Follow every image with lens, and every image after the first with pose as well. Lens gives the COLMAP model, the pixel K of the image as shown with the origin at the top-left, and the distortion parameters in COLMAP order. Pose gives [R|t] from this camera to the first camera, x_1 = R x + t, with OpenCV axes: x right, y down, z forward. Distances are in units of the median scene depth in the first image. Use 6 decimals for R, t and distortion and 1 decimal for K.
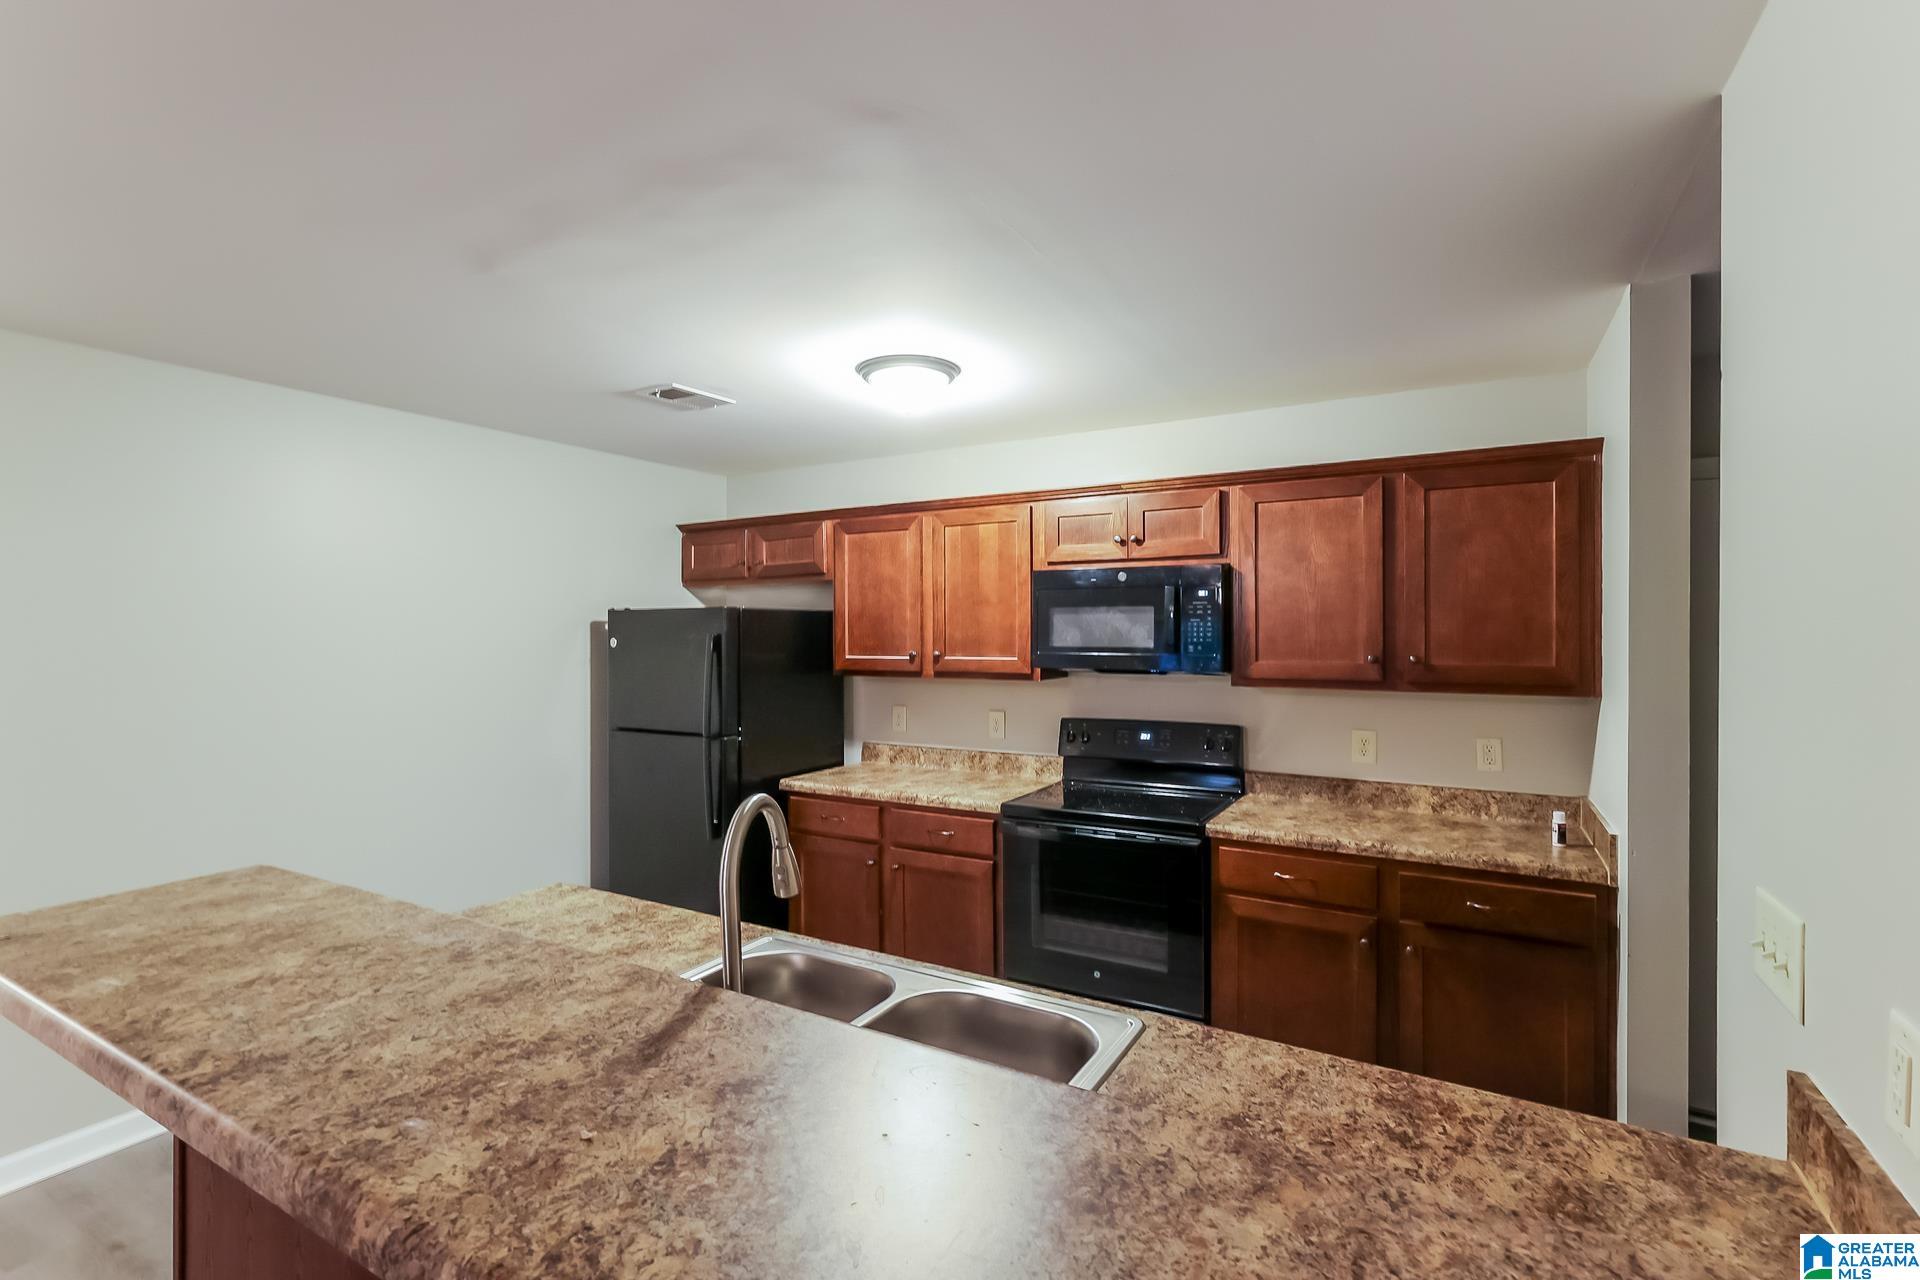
lens RADIAL K [[841.6, 0, 960.8], [0, 841.6, 635.6], [0, 0, 1]] dist [0.010077, 0.000654]
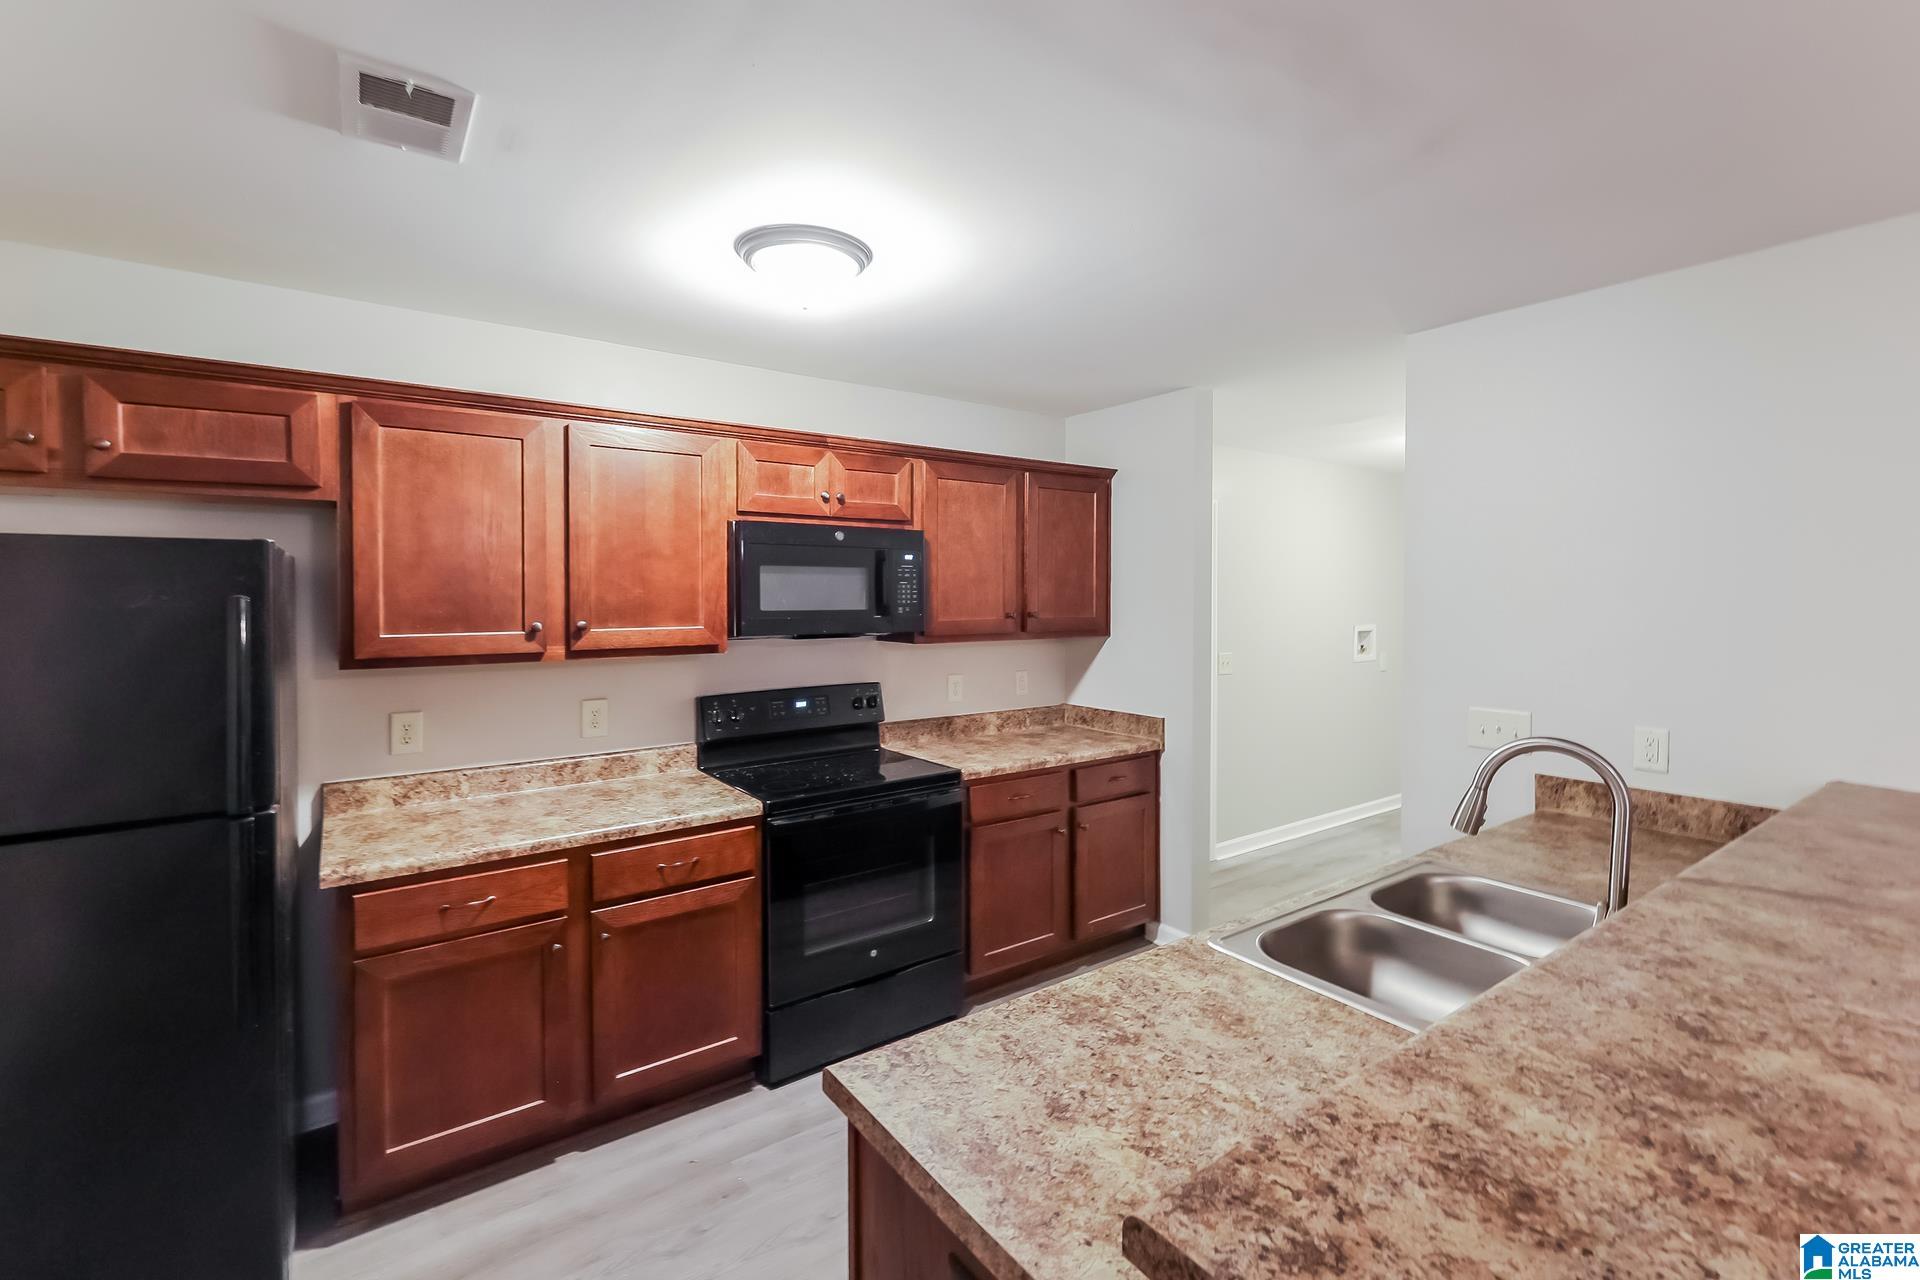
lens RADIAL K [[841.6, 0, 971.9], [0, 841.6, 608.0], [0, 0, 1]] dist [0.010077, 0.000654]
pose [[0.412077, -0.014245, 0.911038, -0.612716], [0.003591, 0.999895, 0.014010, -0.001342], [-0.911142, -0.002502, 0.412085, 0.472555]]
